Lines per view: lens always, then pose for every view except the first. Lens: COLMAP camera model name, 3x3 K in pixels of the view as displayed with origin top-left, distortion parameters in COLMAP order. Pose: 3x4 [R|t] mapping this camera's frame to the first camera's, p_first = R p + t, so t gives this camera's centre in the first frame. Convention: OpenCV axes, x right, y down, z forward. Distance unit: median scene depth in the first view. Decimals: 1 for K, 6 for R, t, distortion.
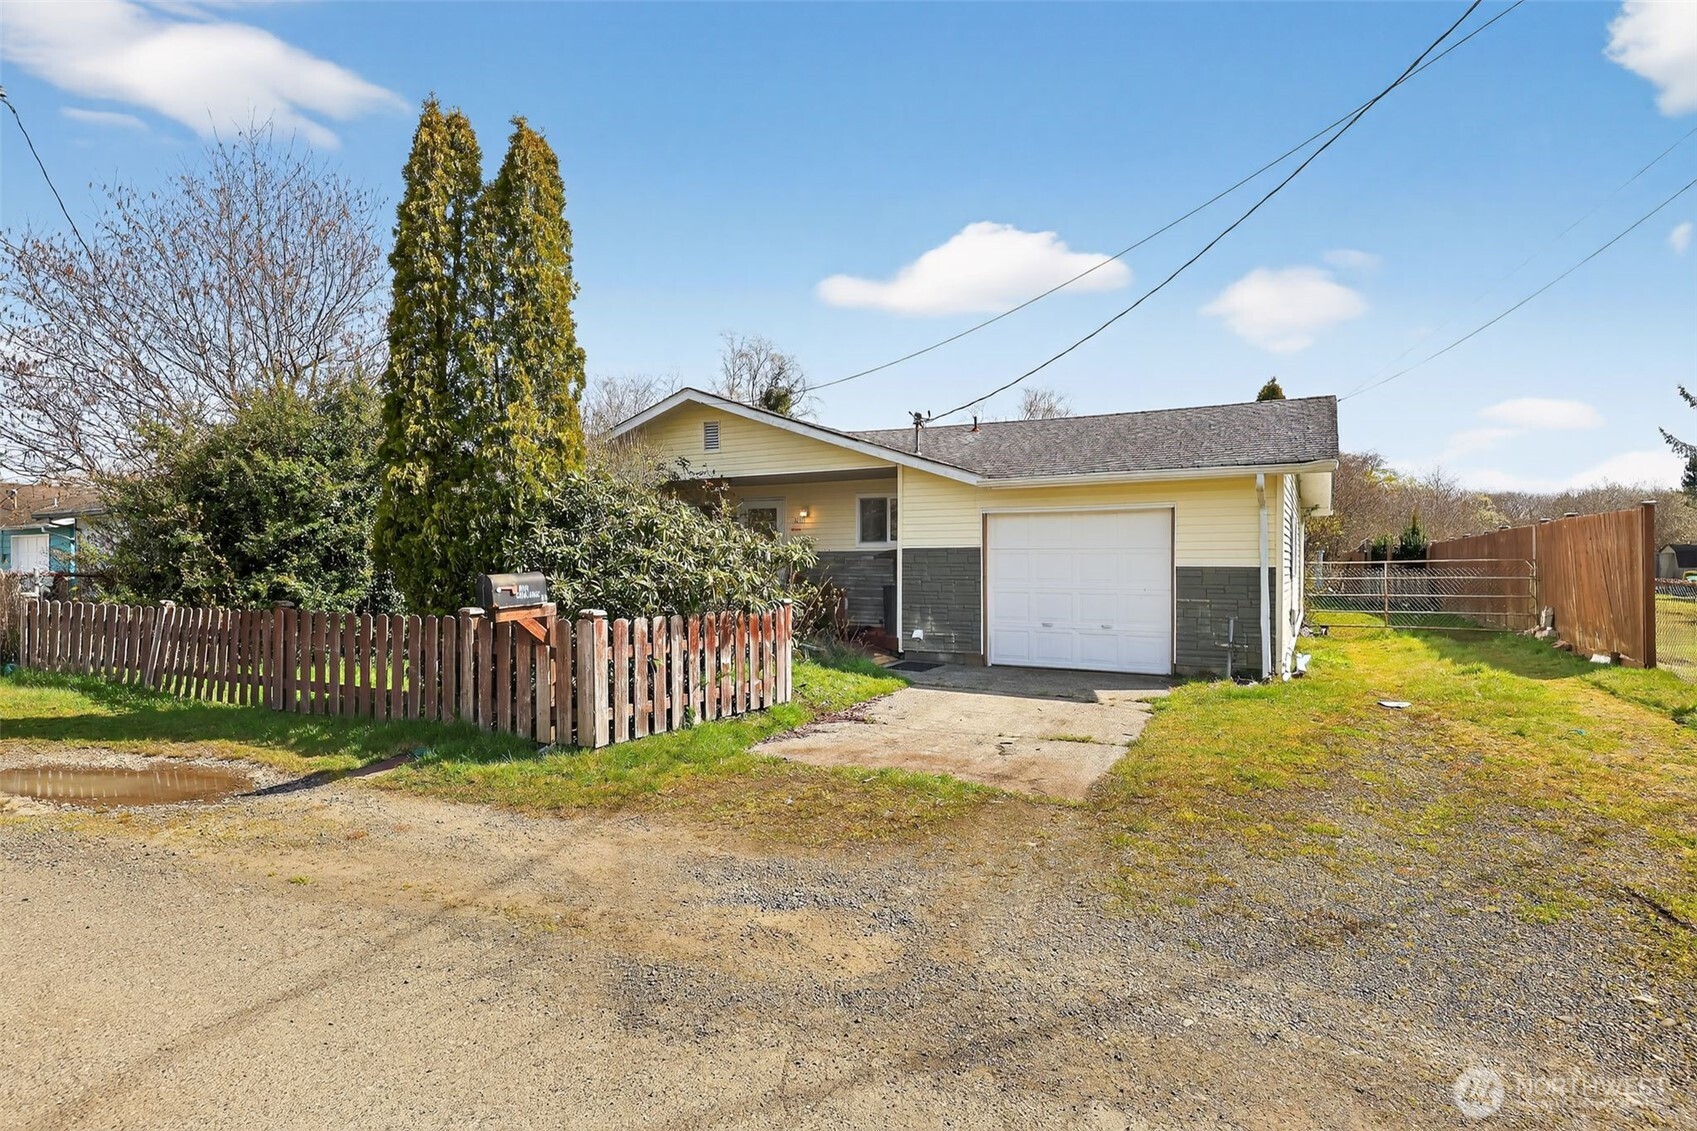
lens RADIAL K [[689.9, 0, 848.7], [0, 689.9, 563.0], [0, 0, 1]] dist [0.002793, 0.000090]
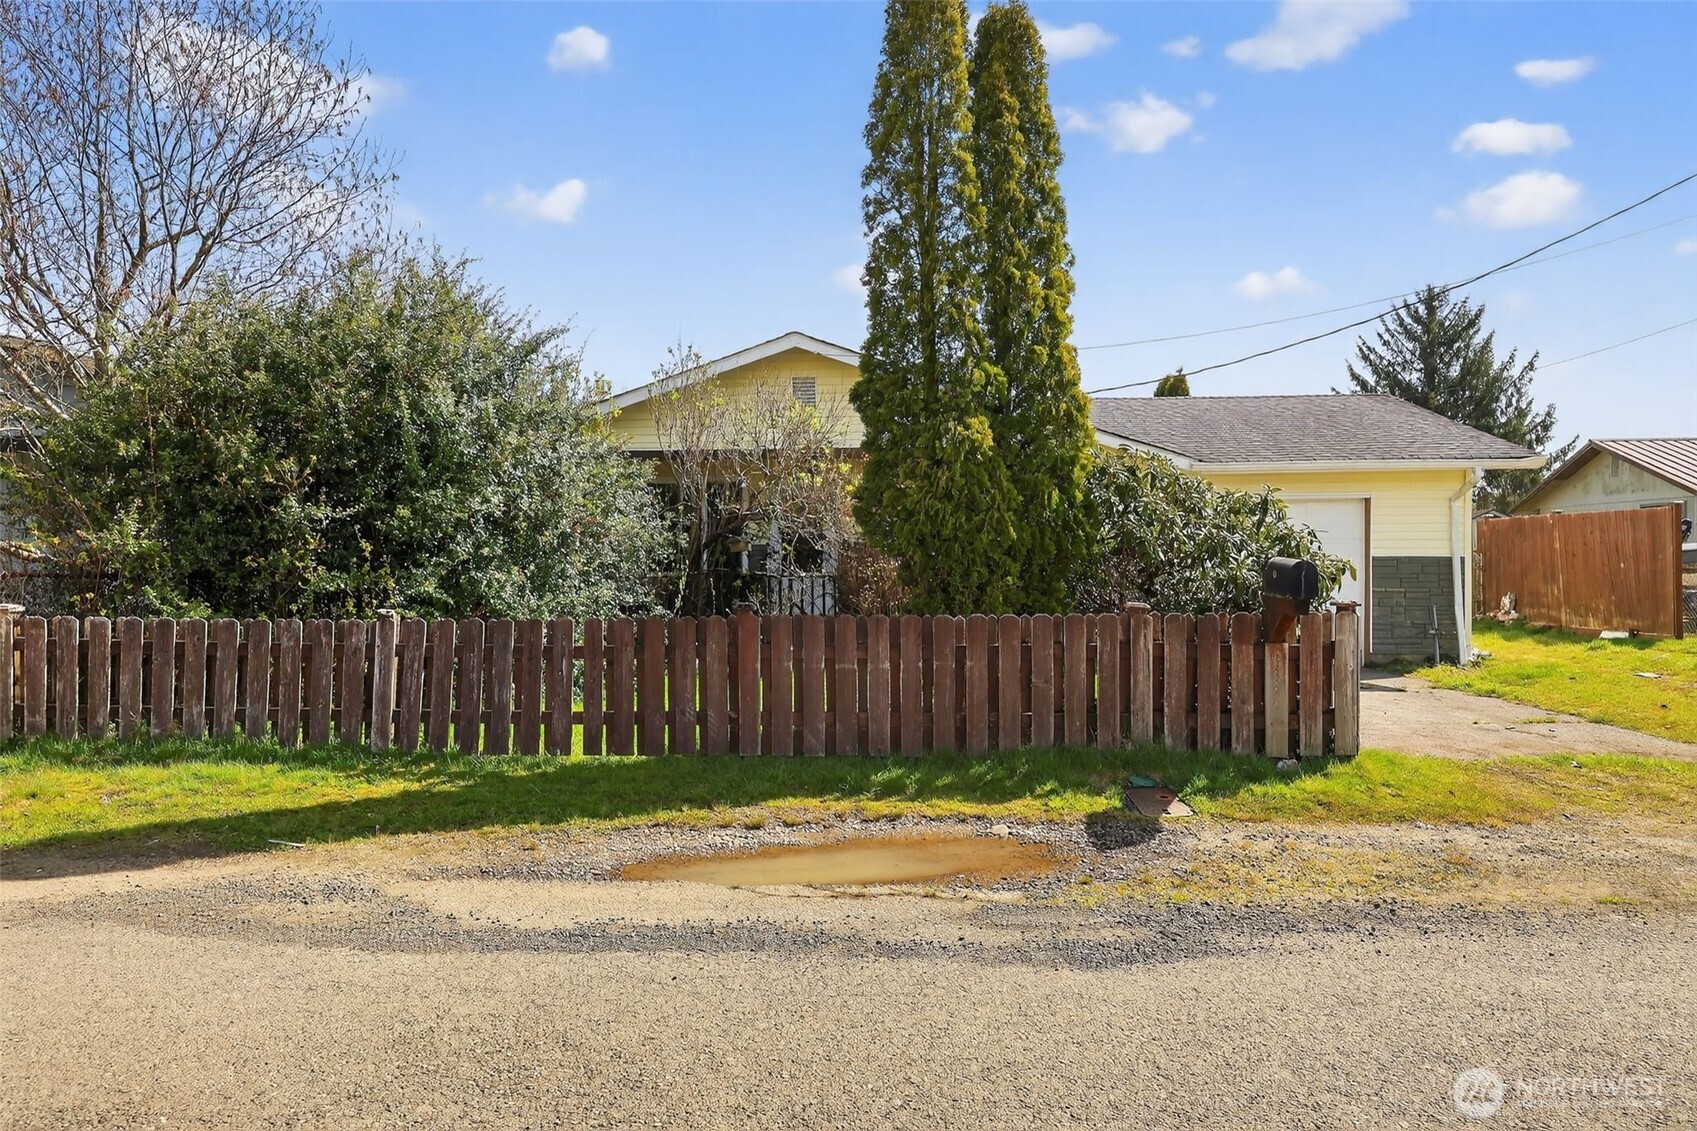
lens RADIAL K [[846.5, 0, 847.7], [0, 846.5, 558.7], [0, 0, 1]] dist [-0.002020, -0.000392]
pose [[0.937847, -0.000948, 0.347048, -0.689588], [0.001299, 0.999999, -0.000780, 0.009116], [-0.347047, 0.001182, 0.937847, 0.110509]]
